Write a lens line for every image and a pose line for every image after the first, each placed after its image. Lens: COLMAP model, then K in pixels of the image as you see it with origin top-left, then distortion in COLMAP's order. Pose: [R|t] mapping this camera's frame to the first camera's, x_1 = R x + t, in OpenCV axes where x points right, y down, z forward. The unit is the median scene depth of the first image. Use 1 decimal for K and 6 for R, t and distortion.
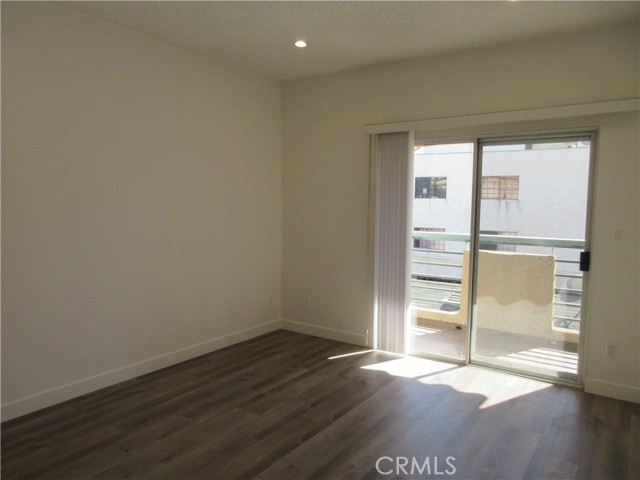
lens RADIAL K [[469.6, 0, 320.0], [0, 469.6, 240.0], [0, 0, 1]] dist [0.000168, 0.009288]
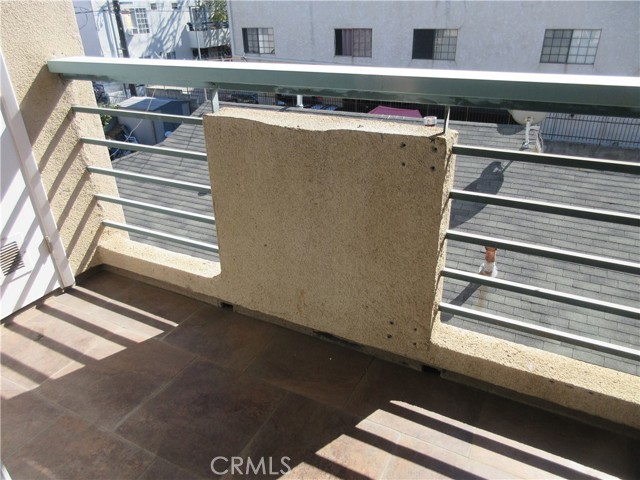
lens RADIAL K [[469.6, 0, 320.0], [0, 469.6, 240.0], [0, 0, 1]] dist [0.000168, 0.009288]
pose [[0.992150, -0.090754, 0.086032, 0.473350], [0.051026, 0.921900, 0.384052, -0.028507], [-0.114168, -0.376647, 0.919295, 0.870660]]
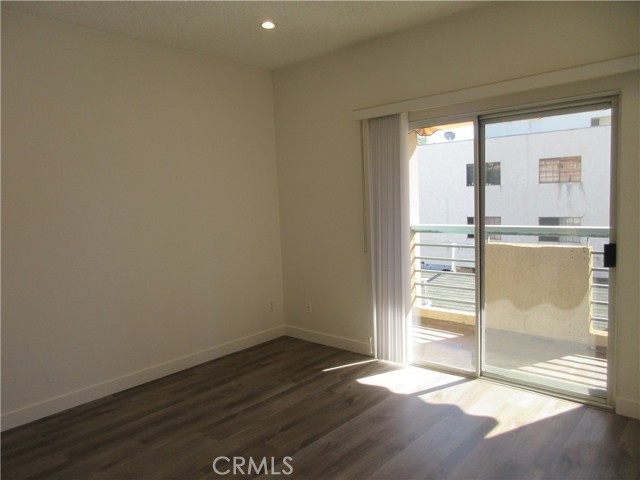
lens RADIAL K [[469.6, 0, 320.0], [0, 469.6, 240.0], [0, 0, 1]] dist [0.000168, 0.009288]
pose [[0.991191, -0.040290, -0.126166, 0.147606], [0.041732, 0.999090, 0.008805, -0.008891], [0.125697, -0.013993, 0.991970, 0.108124]]
